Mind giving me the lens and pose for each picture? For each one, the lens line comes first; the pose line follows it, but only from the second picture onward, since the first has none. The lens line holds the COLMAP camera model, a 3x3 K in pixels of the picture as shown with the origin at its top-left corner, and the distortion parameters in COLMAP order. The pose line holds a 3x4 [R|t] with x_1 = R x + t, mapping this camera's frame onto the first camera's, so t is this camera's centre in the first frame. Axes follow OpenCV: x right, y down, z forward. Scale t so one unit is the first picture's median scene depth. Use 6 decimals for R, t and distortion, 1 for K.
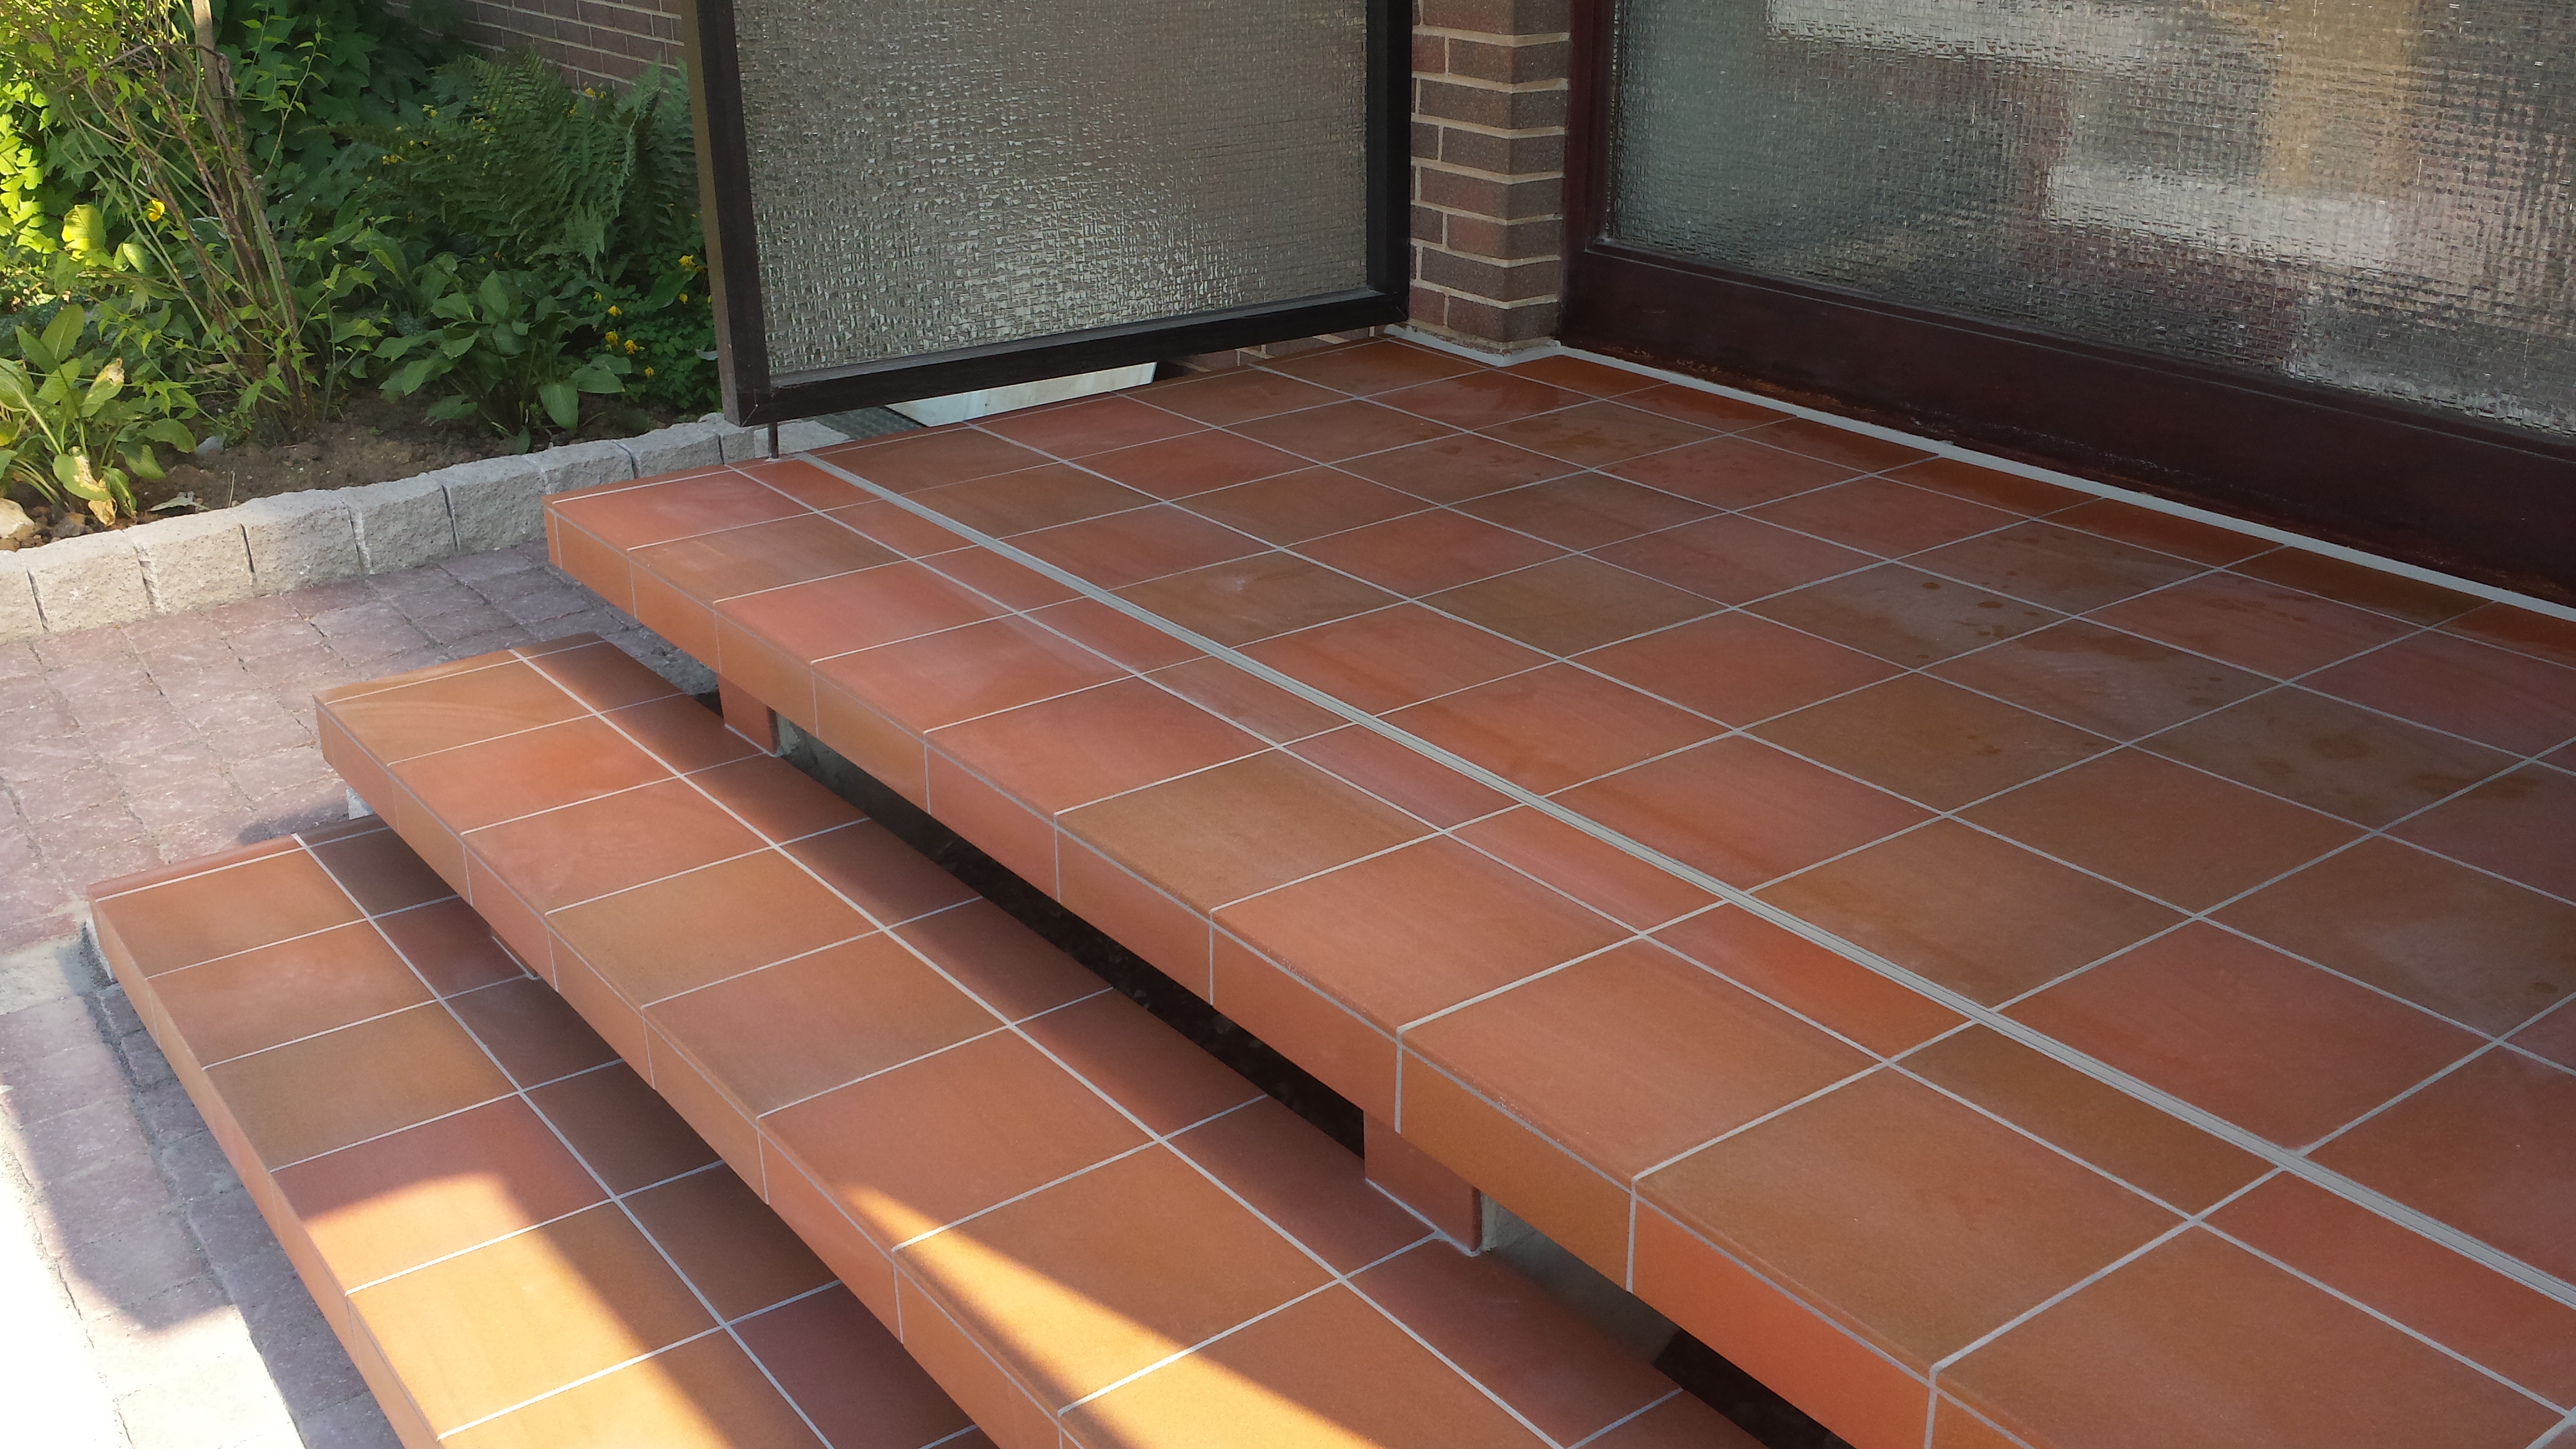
lens RADIAL K [[2340.1, 0, 1288.0], [0, 2340.1, 724.5], [0, 0, 1]] dist [0.109696, -0.293715]
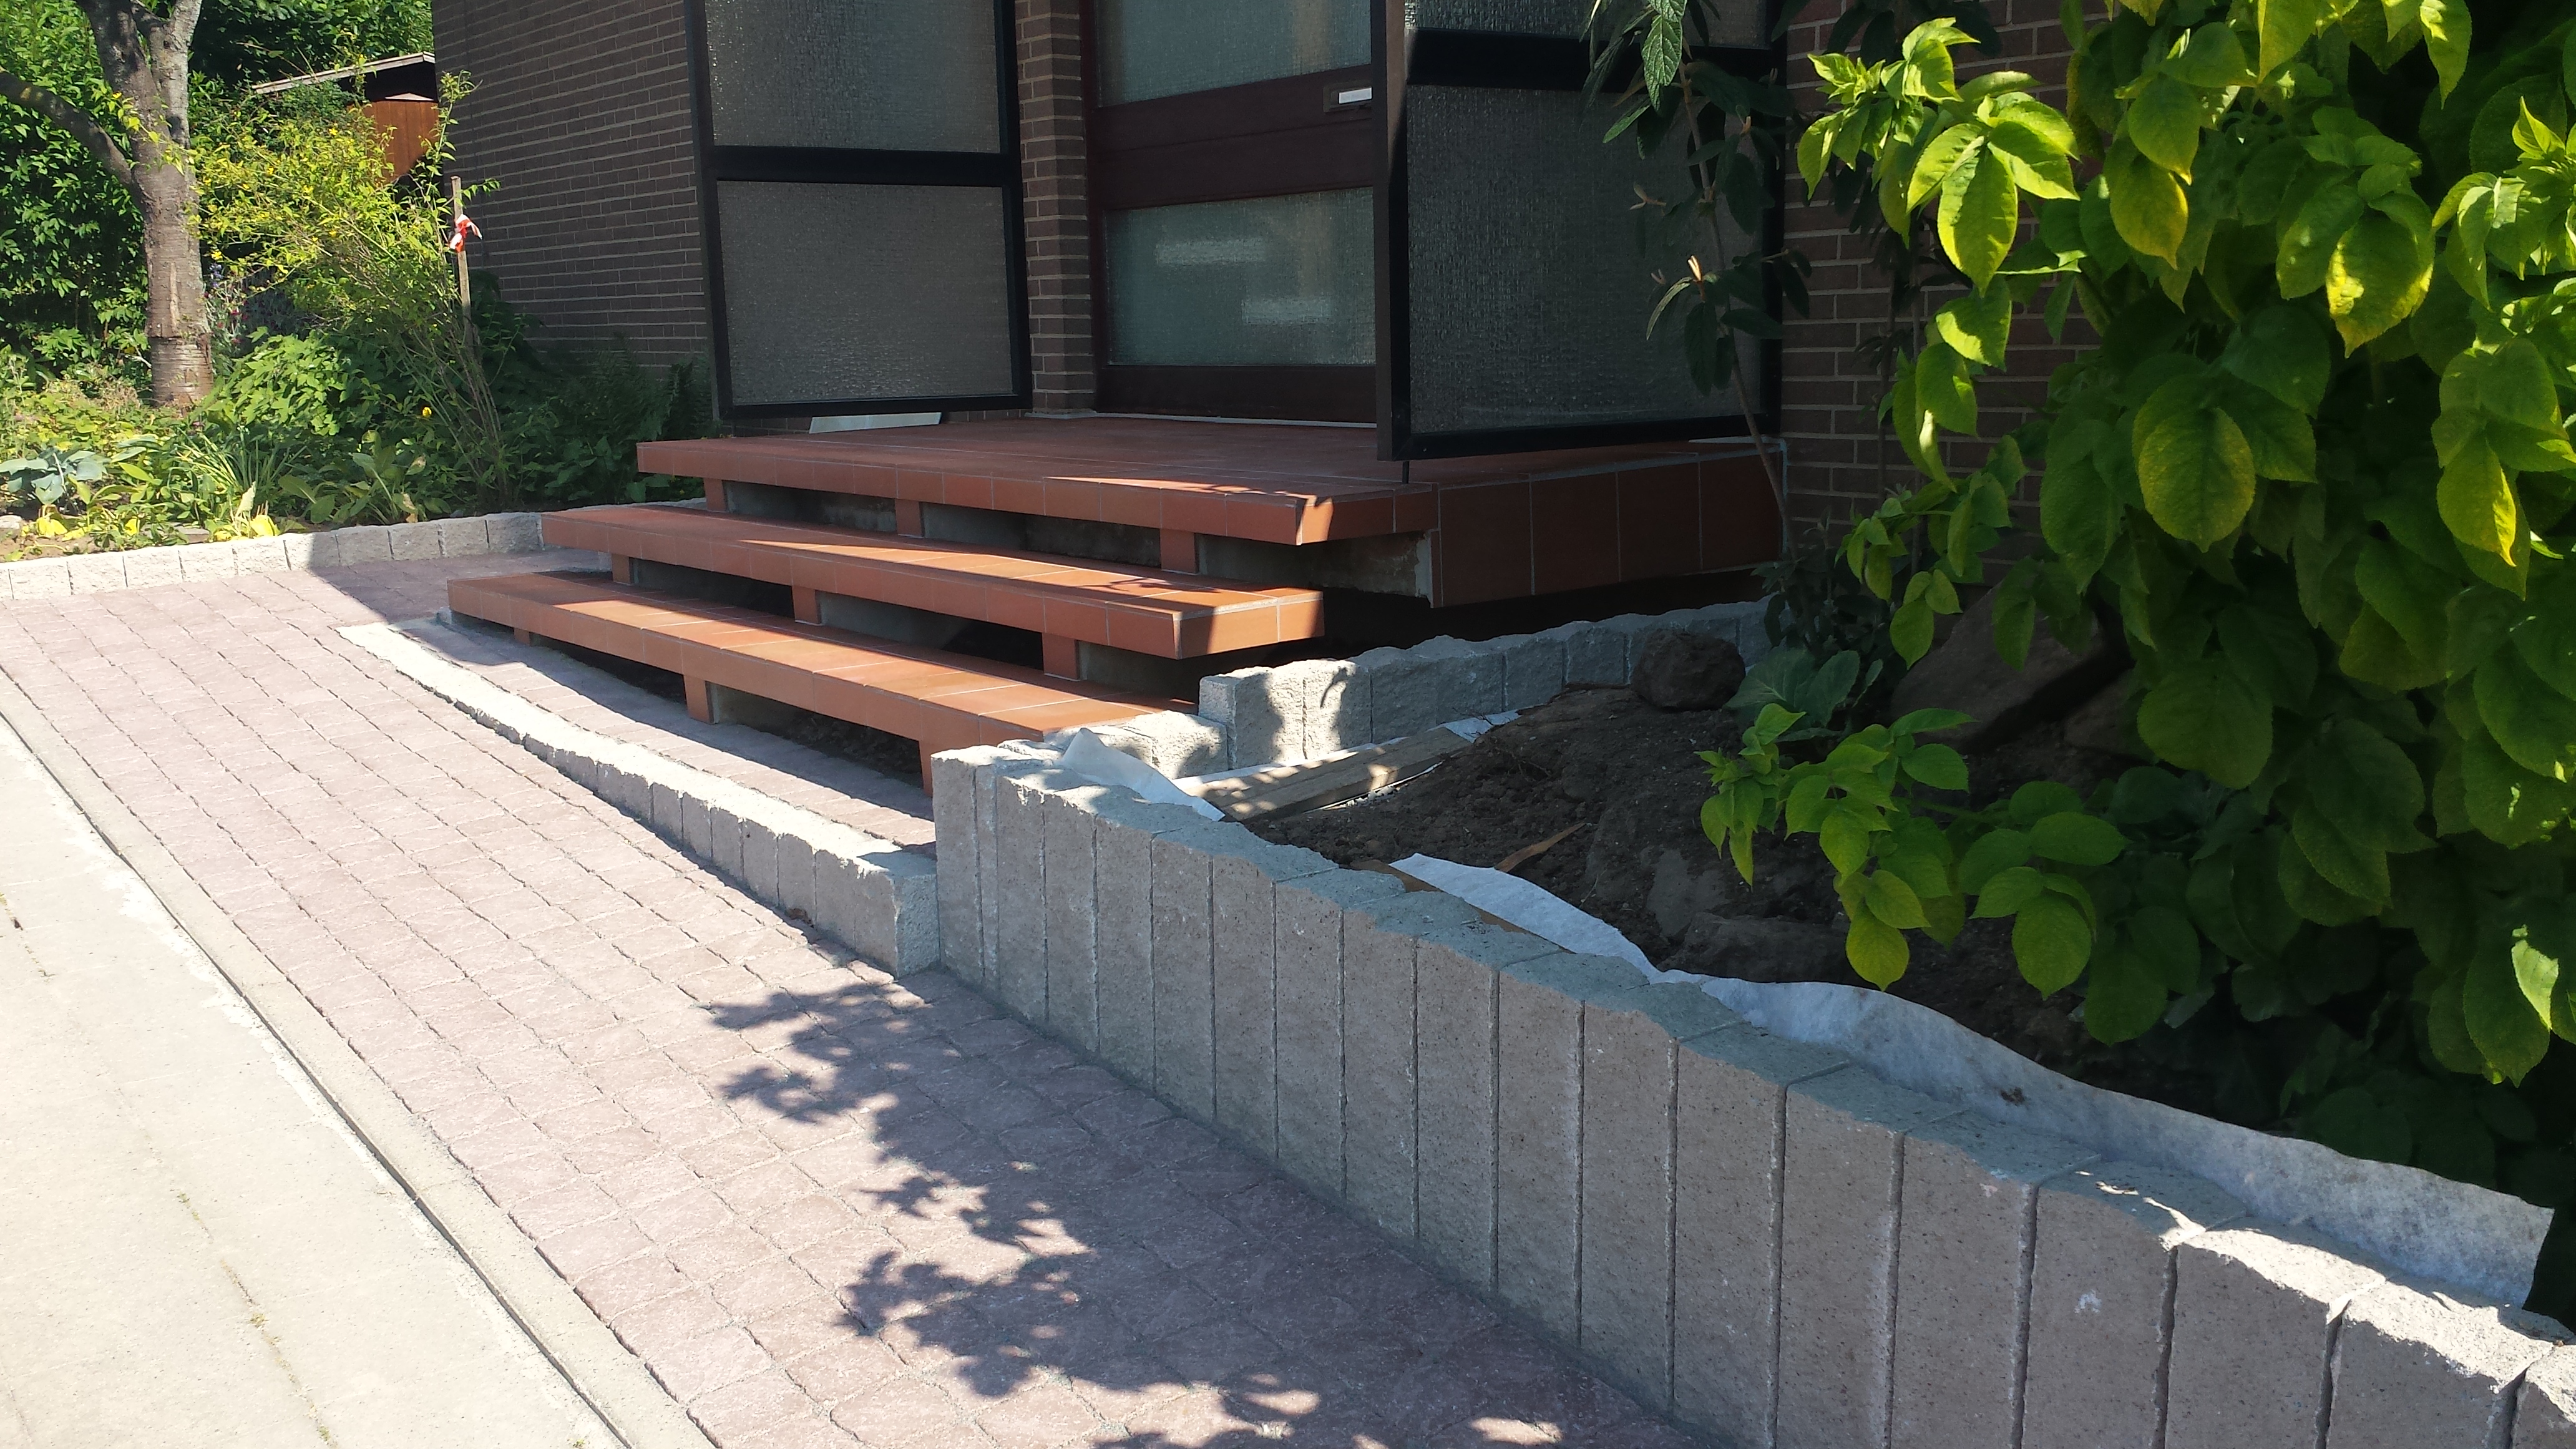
lens RADIAL K [[2340.1, 0, 1288.0], [0, 2340.1, 724.5], [0, 0, 1]] dist [0.109696, -0.293715]
pose [[0.999979, -0.006161, 0.002015, 0.287052], [0.006446, 0.977882, -0.209060, 0.584722], [-0.000682, 0.209069, 0.977901, -1.100364]]
